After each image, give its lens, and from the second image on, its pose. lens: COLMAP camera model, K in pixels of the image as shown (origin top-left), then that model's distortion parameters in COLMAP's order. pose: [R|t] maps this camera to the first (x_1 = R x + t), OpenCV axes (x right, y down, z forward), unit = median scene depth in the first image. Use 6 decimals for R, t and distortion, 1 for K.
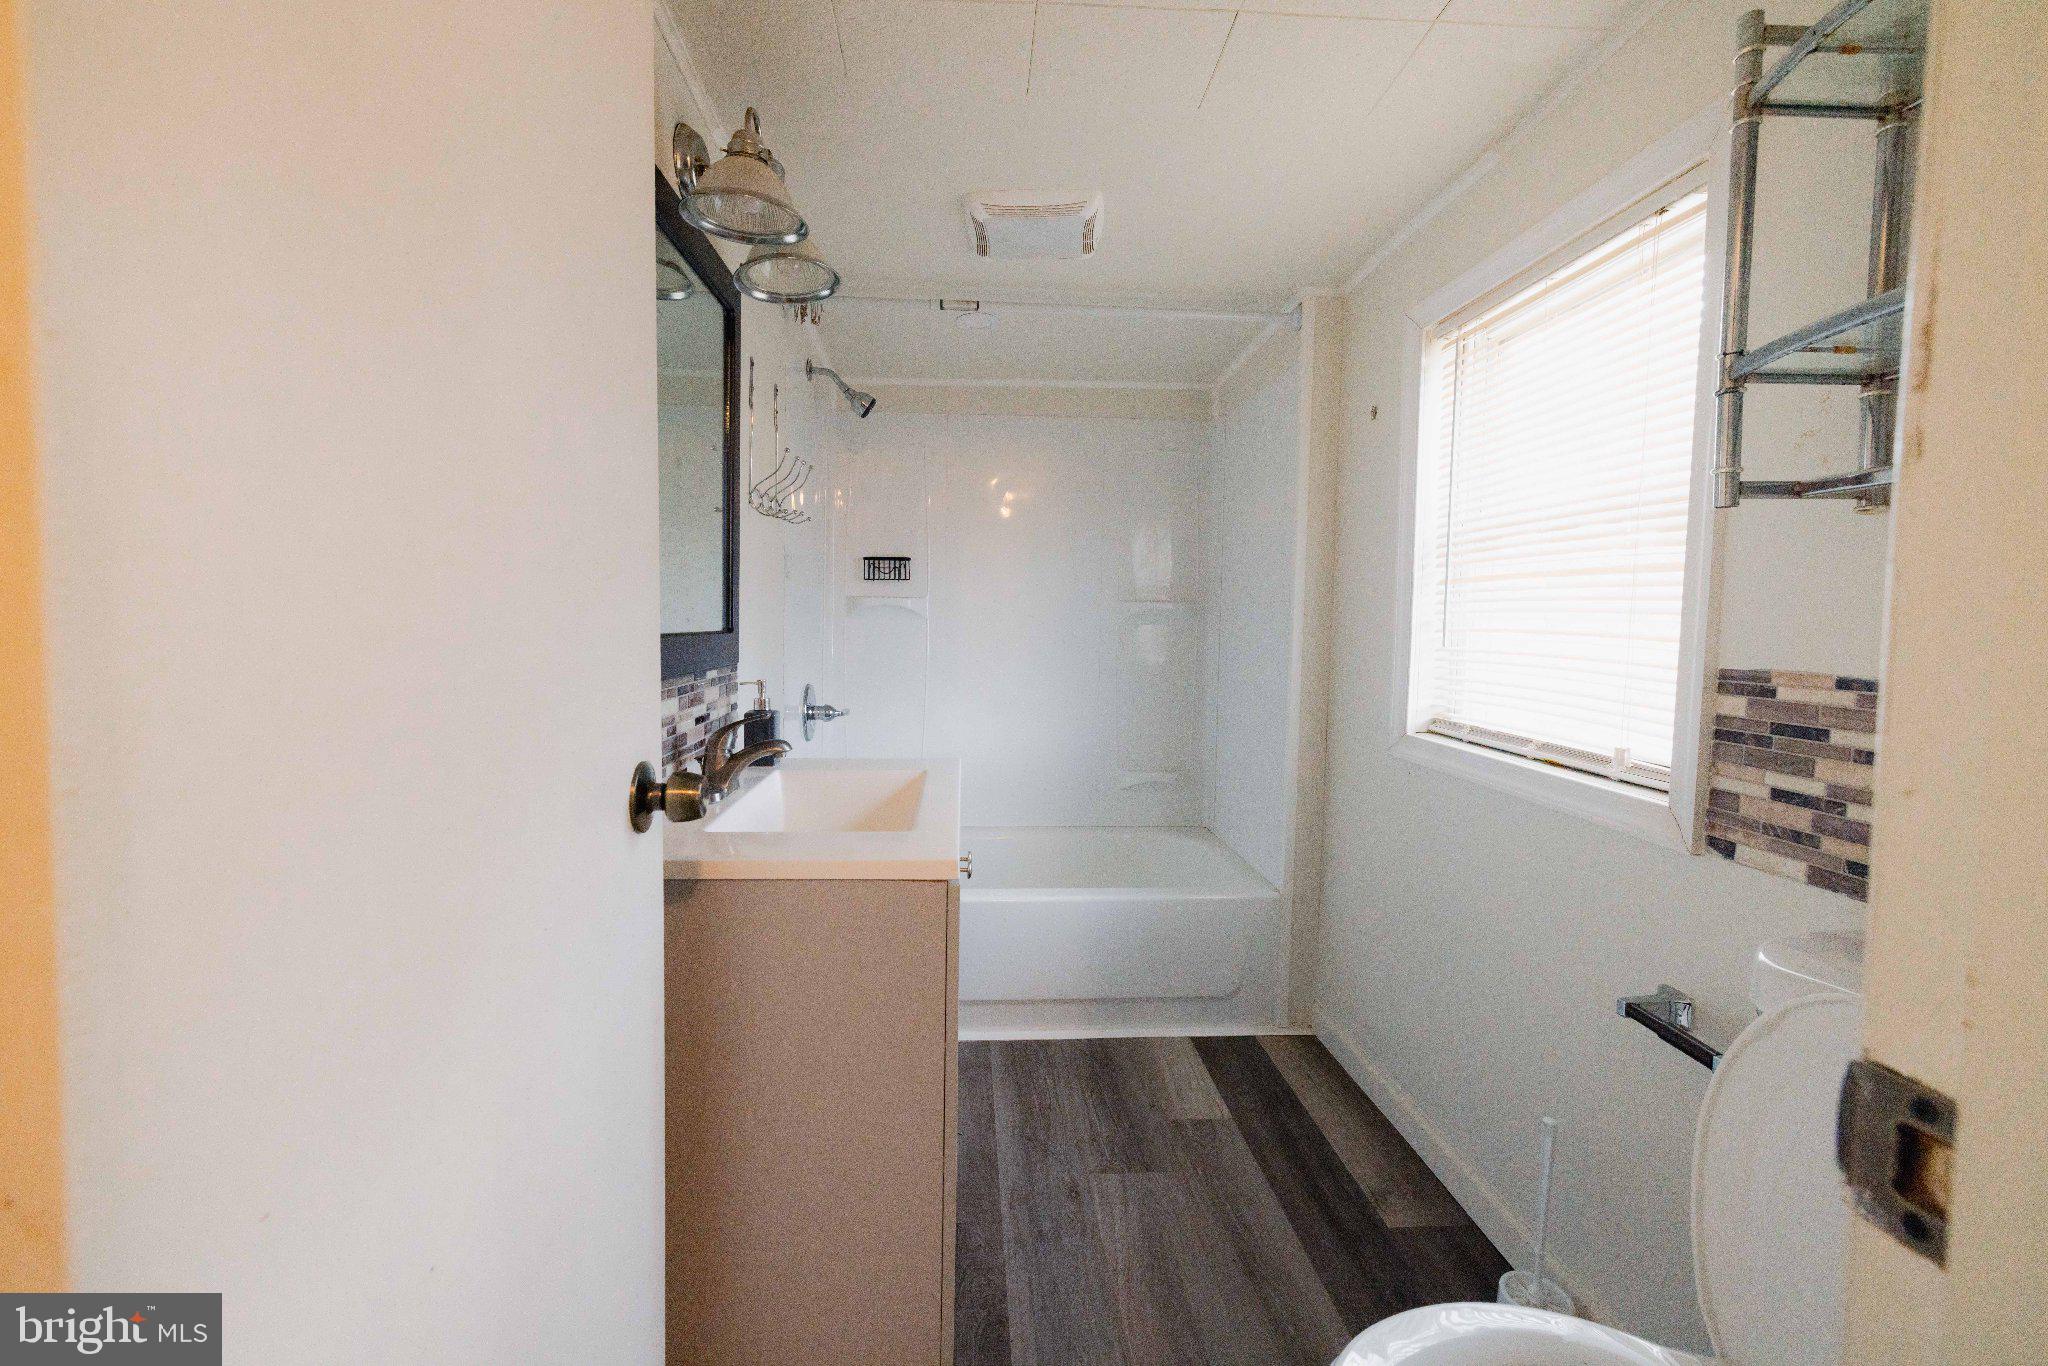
lens RADIAL K [[867.4, 0, 1028.2], [0, 867.4, 652.9], [0, 0, 1]] dist [0.008430, 0.000473]
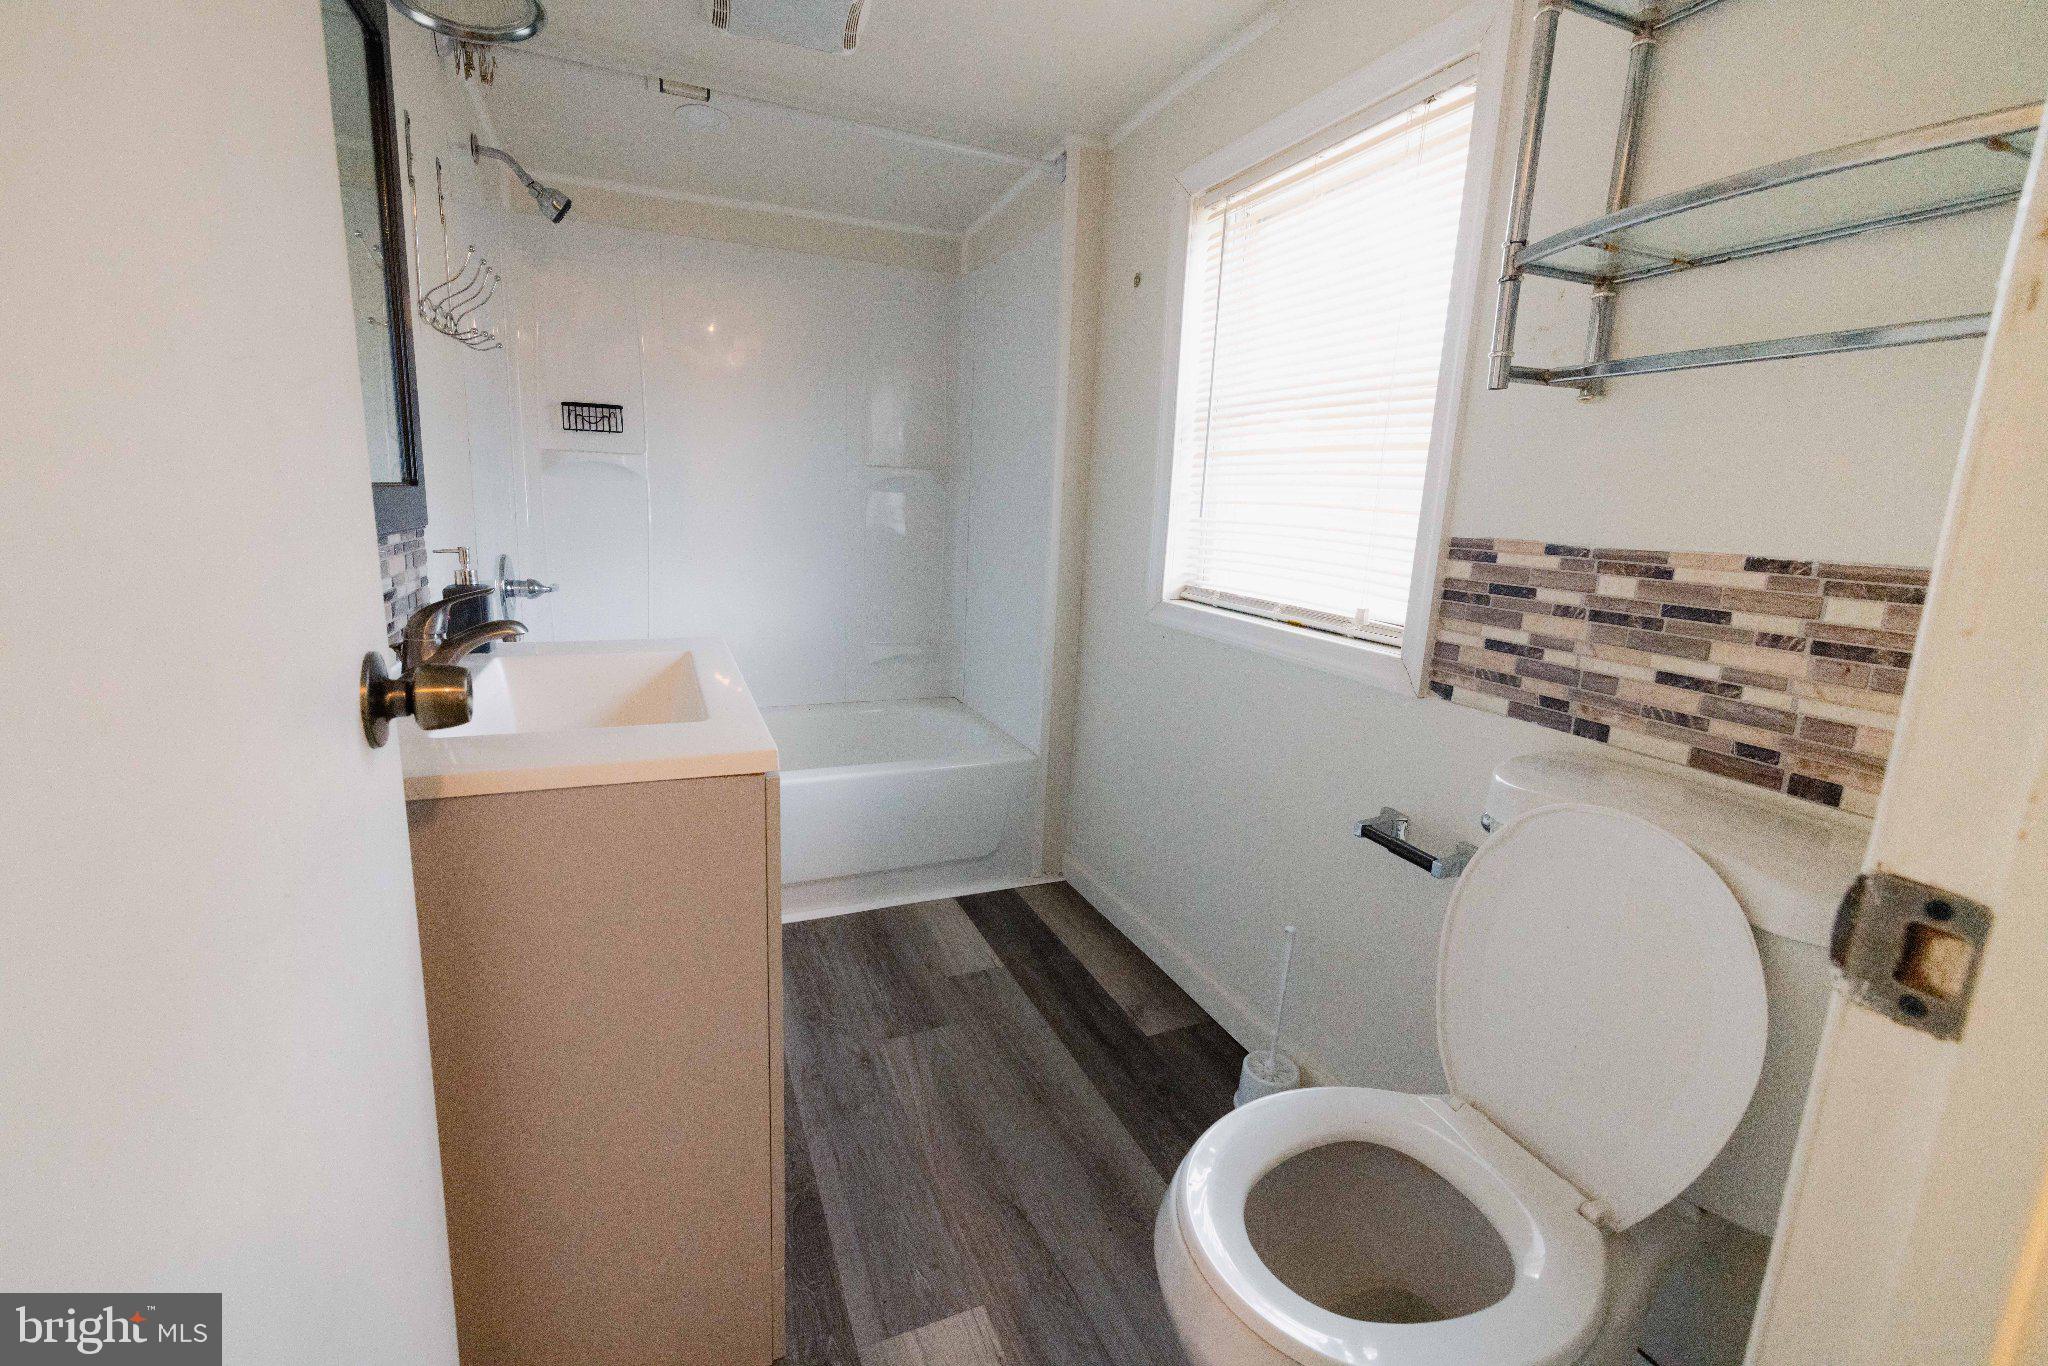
lens RADIAL K [[867.4, 0, 1028.2], [0, 867.4, 652.9], [0, 0, 1]] dist [0.008430, 0.000473]
pose [[0.945603, -0.037242, 0.323185, -0.094880], [-0.010061, 0.989603, 0.143473, 0.008608], [-0.325168, -0.138920, 0.935397, 0.078598]]
